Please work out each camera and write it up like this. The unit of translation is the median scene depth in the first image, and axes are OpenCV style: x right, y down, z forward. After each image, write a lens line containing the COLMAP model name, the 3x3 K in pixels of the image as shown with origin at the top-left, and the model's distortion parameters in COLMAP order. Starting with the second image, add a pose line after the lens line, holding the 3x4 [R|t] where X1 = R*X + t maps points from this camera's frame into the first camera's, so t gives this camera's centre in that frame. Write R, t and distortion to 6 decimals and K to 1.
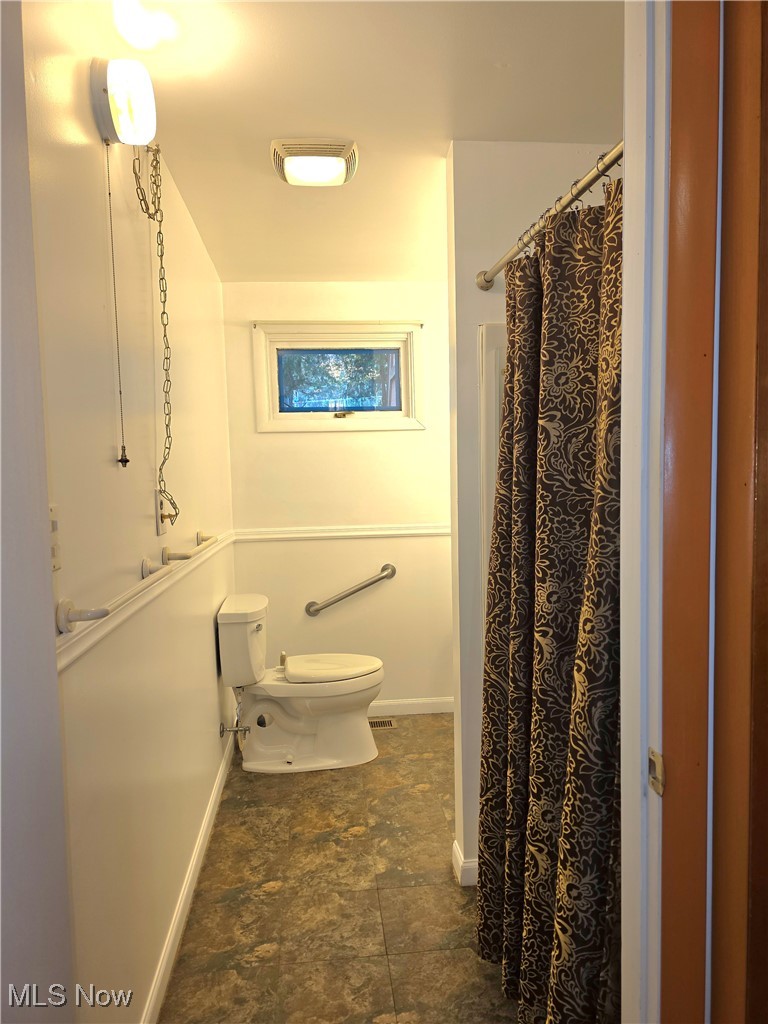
lens RADIAL K [[691.8, 0, 385.0], [0, 691.8, 515.0], [0, 0, 1]] dist [0.056959, -0.051036]
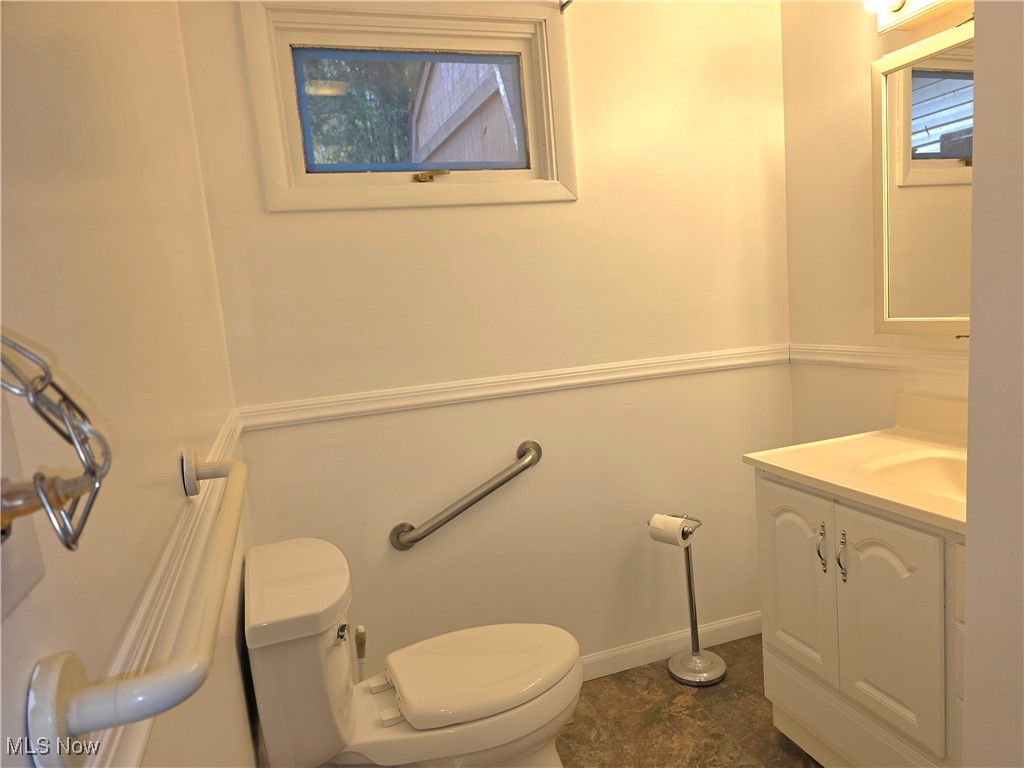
lens RADIAL K [[691.8, 0, 511.7], [0, 691.8, 385.9], [0, 0, 1]] dist [0.056959, -0.051036]
pose [[0.971773, -0.081855, 0.221261, -0.132431], [0.069013, 0.995485, 0.065172, -0.012940], [-0.225596, -0.048062, 0.973035, 0.452120]]
